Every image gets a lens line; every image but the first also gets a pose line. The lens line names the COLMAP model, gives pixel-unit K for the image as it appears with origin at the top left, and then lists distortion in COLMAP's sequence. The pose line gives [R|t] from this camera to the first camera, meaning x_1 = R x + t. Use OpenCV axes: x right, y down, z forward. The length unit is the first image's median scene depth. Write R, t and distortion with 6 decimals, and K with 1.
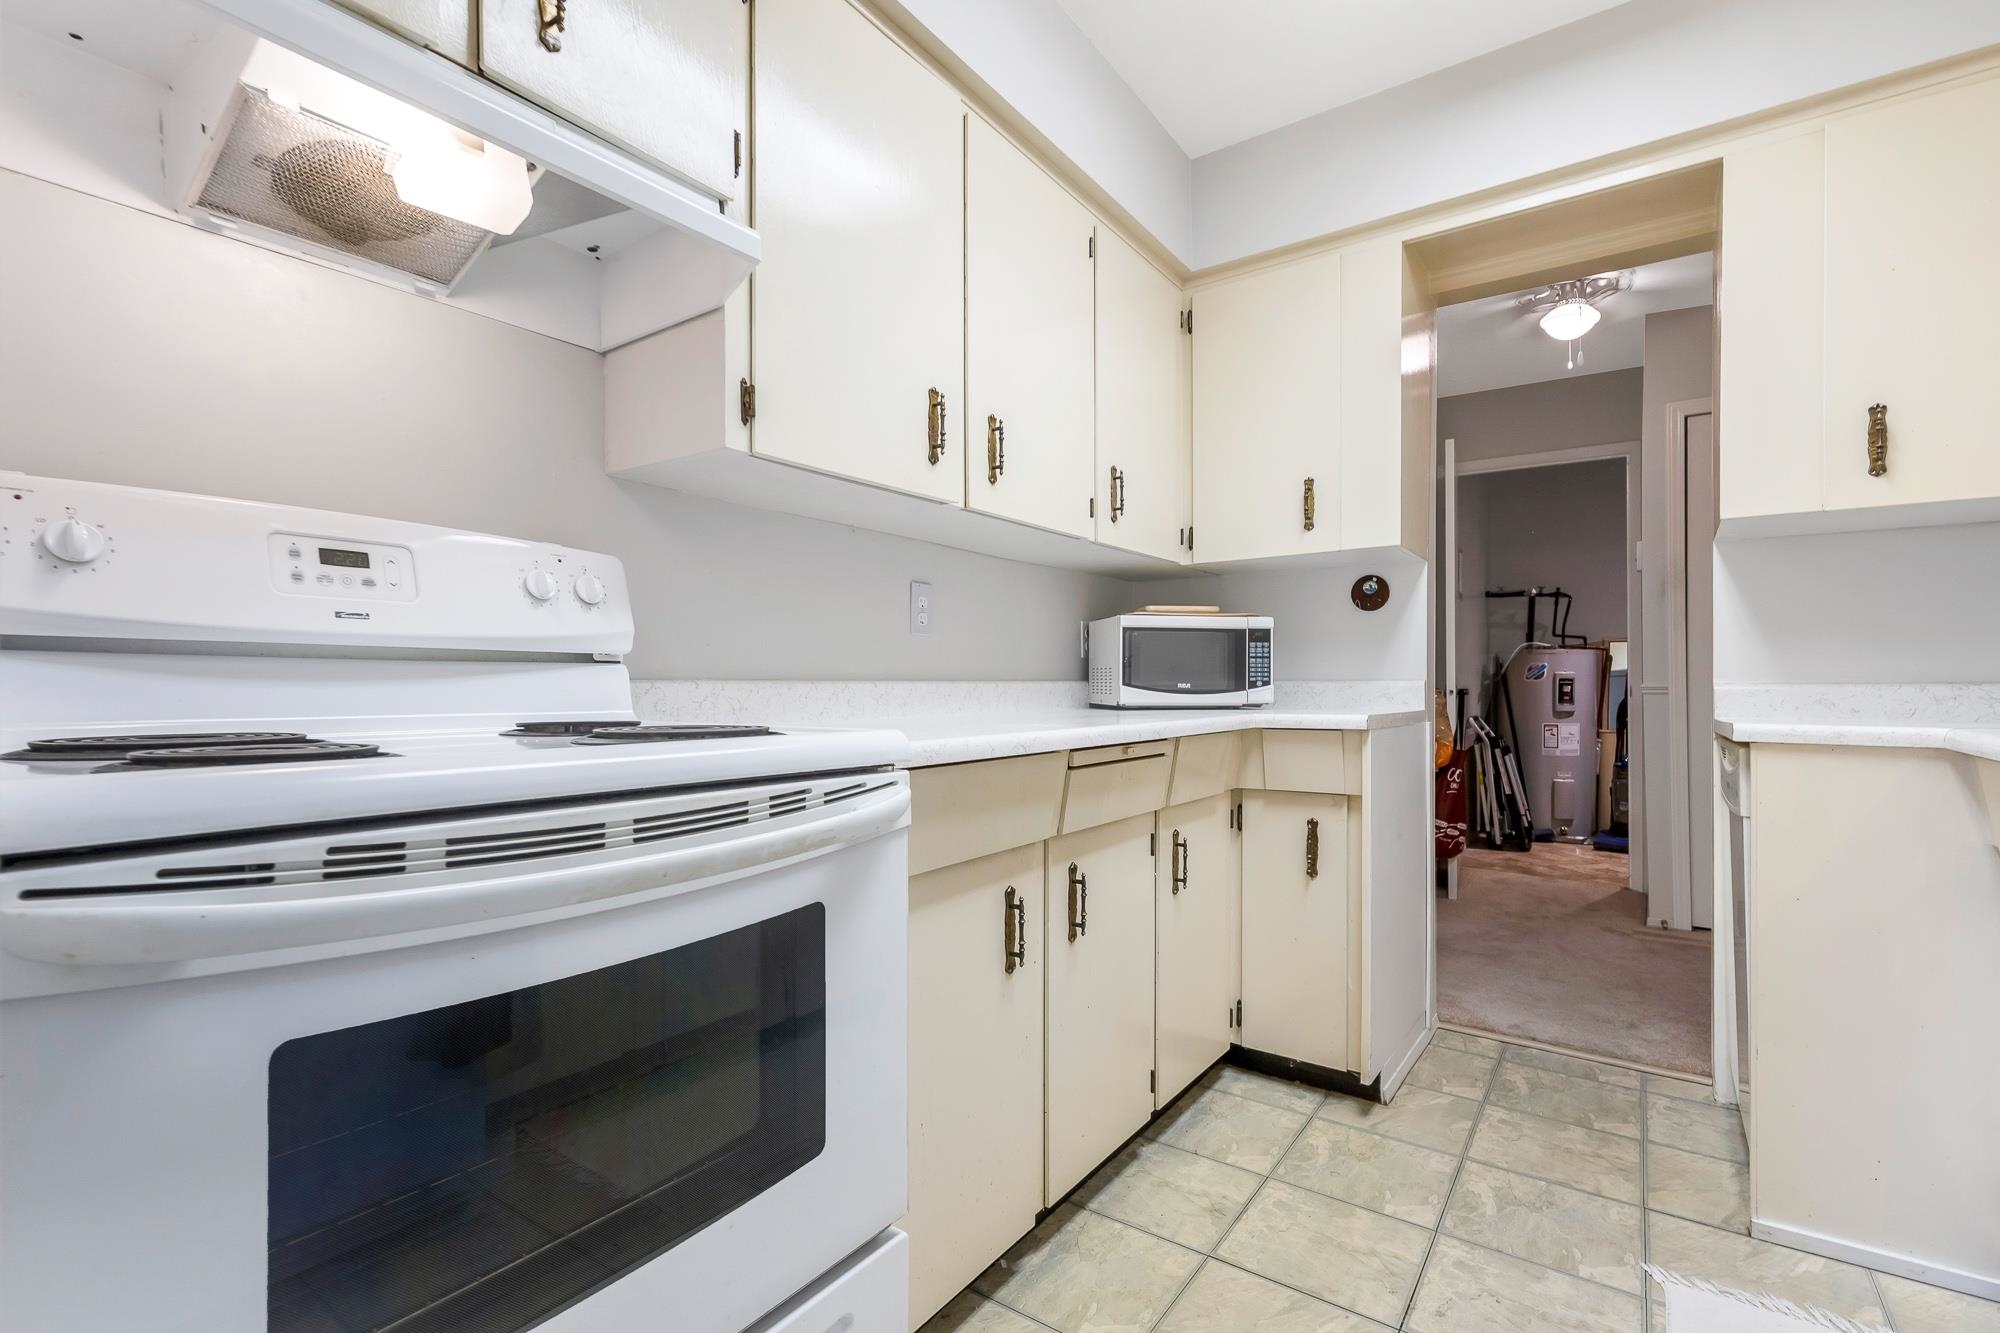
lens RADIAL K [[937.3, 0, 993.0], [0, 937.3, 679.1], [0, 0, 1]] dist [0.010900, -0.004223]
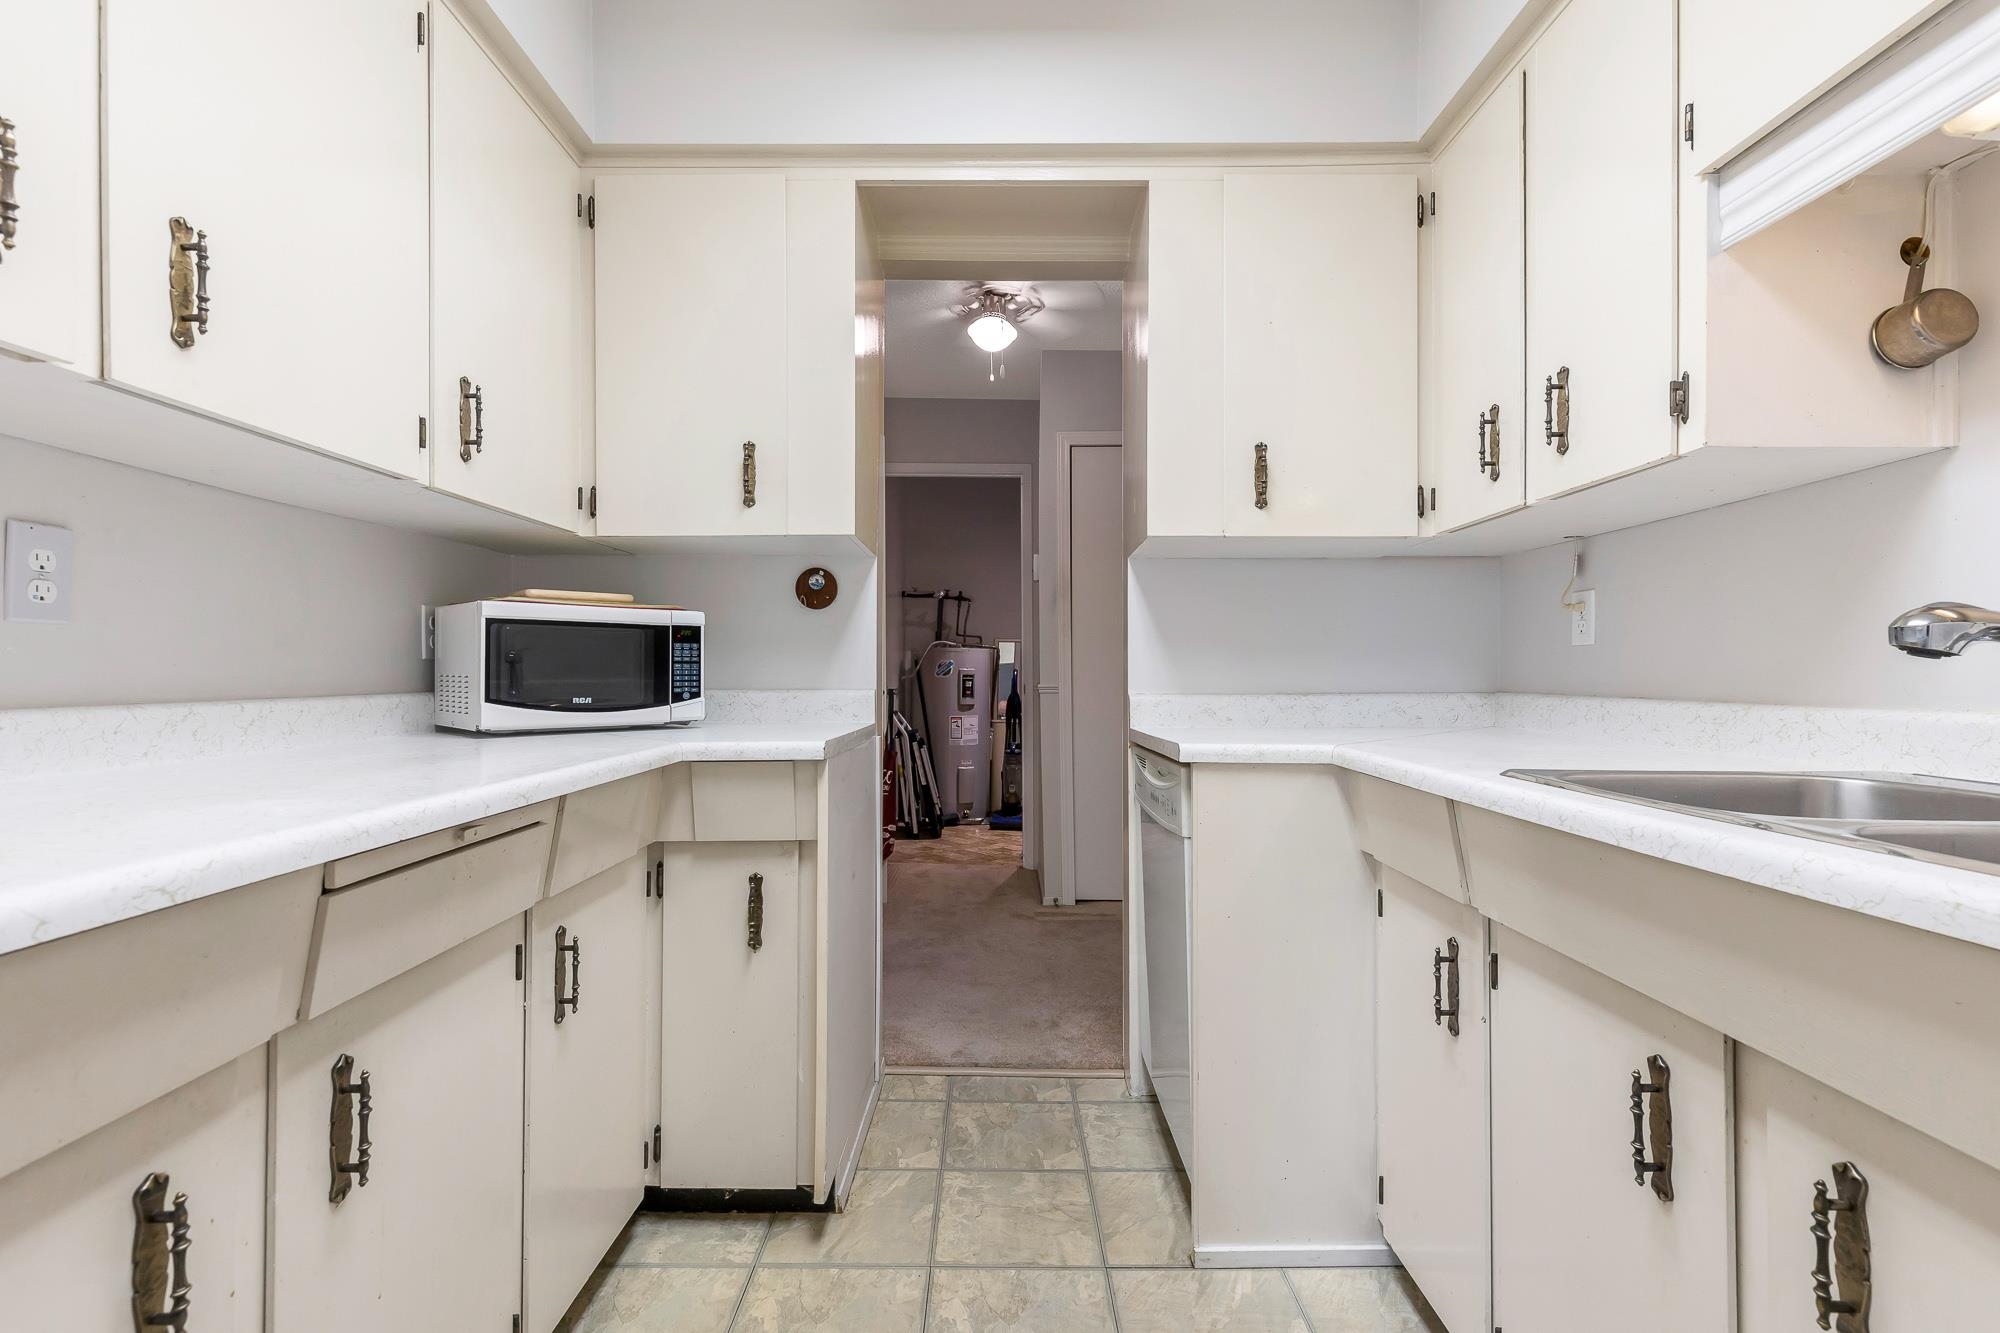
lens RADIAL K [[937.3, 0, 1014.2], [0, 937.3, 678.4], [0, 0, 1]] dist [0.010900, -0.004223]
pose [[0.815899, -0.000635, 0.578194, 0.062021], [-0.006085, 0.999935, 0.009685, -0.022523], [-0.578162, -0.011421, 0.815842, 0.232397]]
